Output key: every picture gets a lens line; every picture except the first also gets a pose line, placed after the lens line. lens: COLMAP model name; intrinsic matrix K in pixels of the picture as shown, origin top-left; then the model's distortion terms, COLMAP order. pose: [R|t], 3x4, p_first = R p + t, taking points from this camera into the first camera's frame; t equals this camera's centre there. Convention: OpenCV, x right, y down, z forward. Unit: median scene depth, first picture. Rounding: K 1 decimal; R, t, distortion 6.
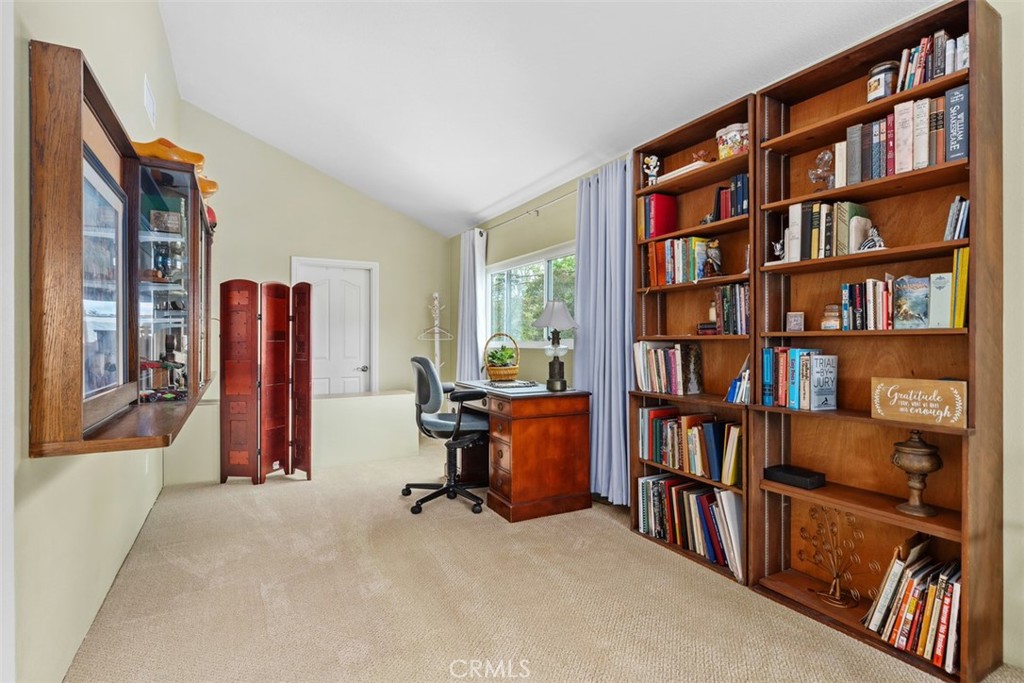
lens RADIAL K [[505.4, 0, 512.8], [0, 505.4, 338.7], [0, 0, 1]] dist [0.002012, 0.000108]
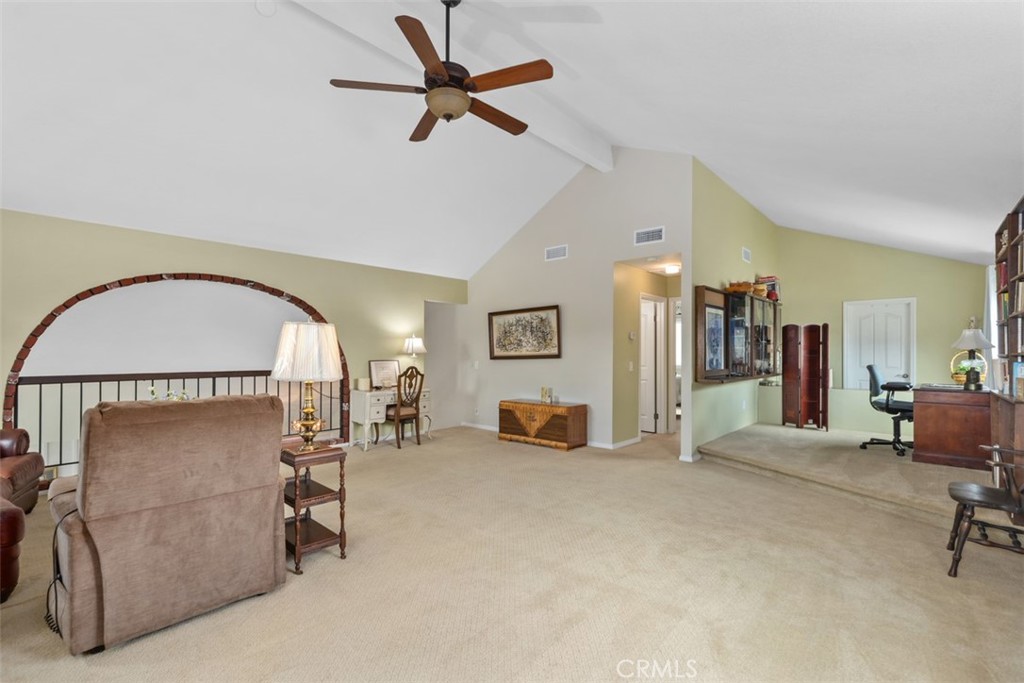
lens RADIAL K [[462.2, 0, 514.4], [0, 462.2, 346.2], [0, 0, 1]] dist [0.004169, -0.000783]
pose [[0.342817, -0.011214, -0.939335, 0.793675], [-0.000697, 0.999925, -0.012192, -0.008632], [0.939402, 0.004835, 0.342784, -0.644150]]
